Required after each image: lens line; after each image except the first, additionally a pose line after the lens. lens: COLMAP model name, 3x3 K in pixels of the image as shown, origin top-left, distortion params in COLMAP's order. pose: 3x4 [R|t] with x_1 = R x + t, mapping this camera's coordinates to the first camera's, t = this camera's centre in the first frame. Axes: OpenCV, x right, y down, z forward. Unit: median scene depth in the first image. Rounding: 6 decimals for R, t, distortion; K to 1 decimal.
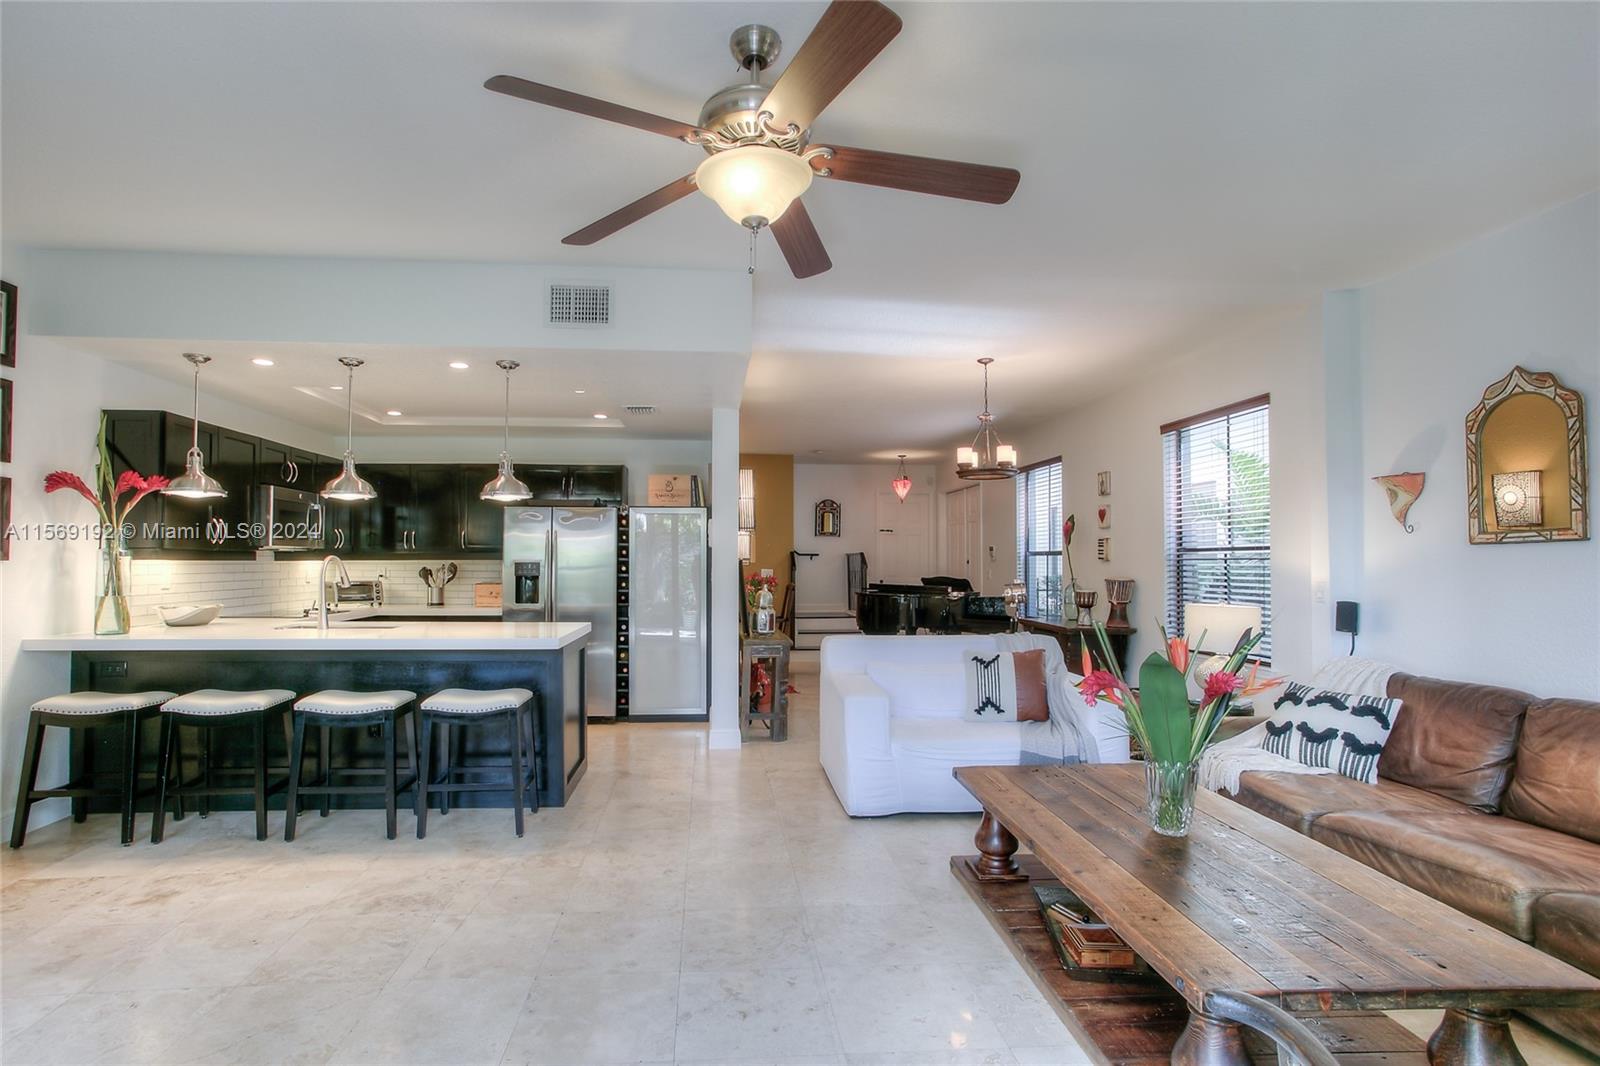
lens RADIAL K [[816.7, 0, 760.6], [0, 816.7, 539.9], [0, 0, 1]] dist [0.004088, 0.003371]
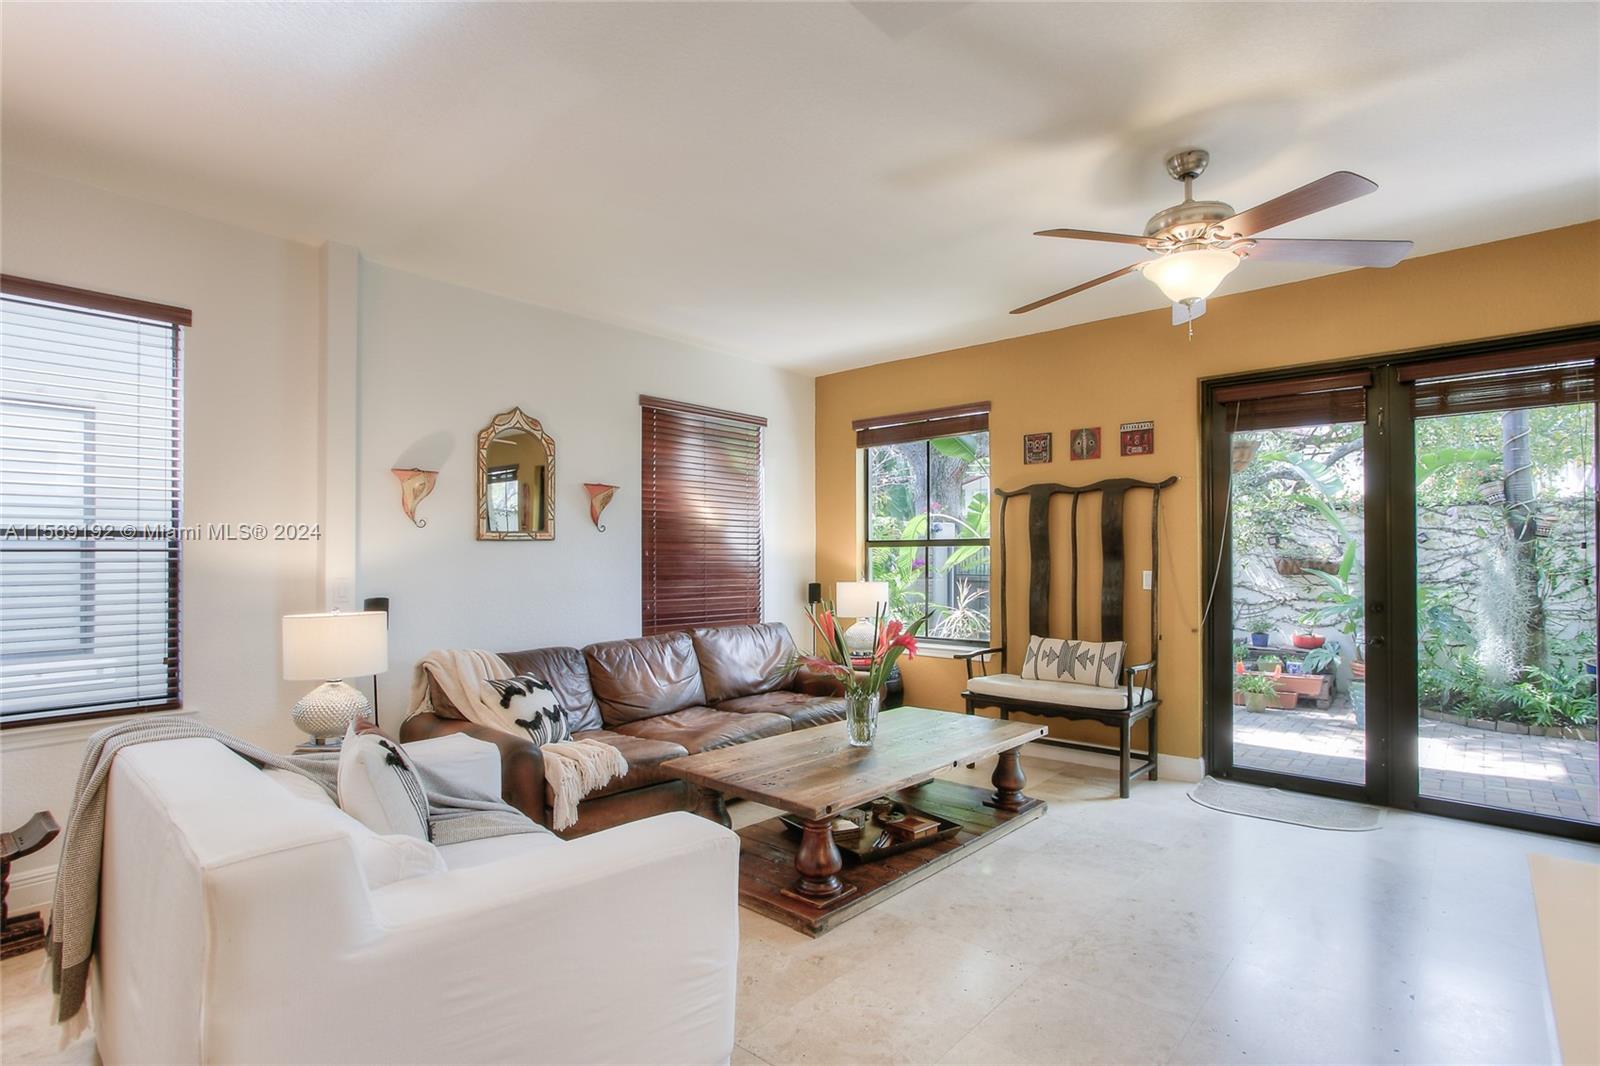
lens RADIAL K [[778.6, 0, 825.9], [0, 778.6, 546.3], [0, 0, 1]] dist [-0.018403, 0.014663]
pose [[-0.694232, 0.009340, 0.719690, -0.225804], [-0.017308, 0.999410, -0.029667, 0.028431], [-0.719543, -0.033052, -0.693661, 1.055072]]
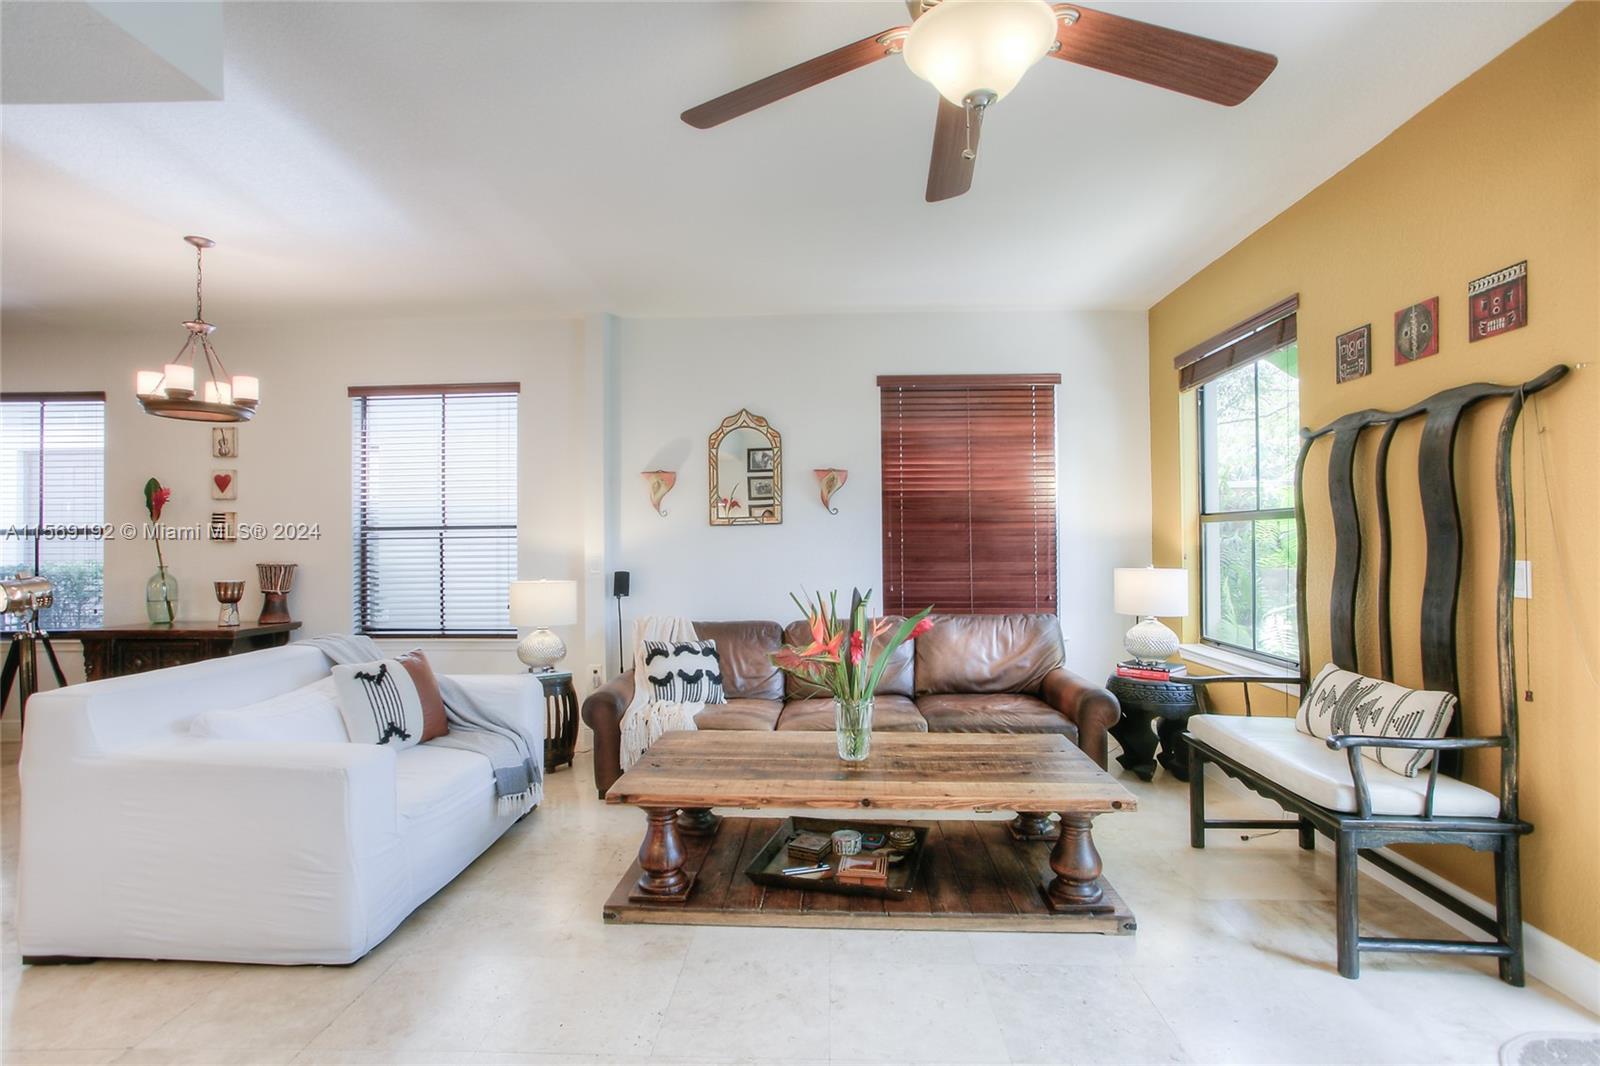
lens RADIAL K [[778.6, 0, 813.4], [0, 778.6, 531.2], [0, 0, 1]] dist [-0.018403, 0.014663]
pose [[0.119161, 0.009813, 0.992826, -0.342219], [-0.017115, 0.999823, -0.007827, 0.016465], [-0.992727, -0.016060, 0.119308, 0.490260]]
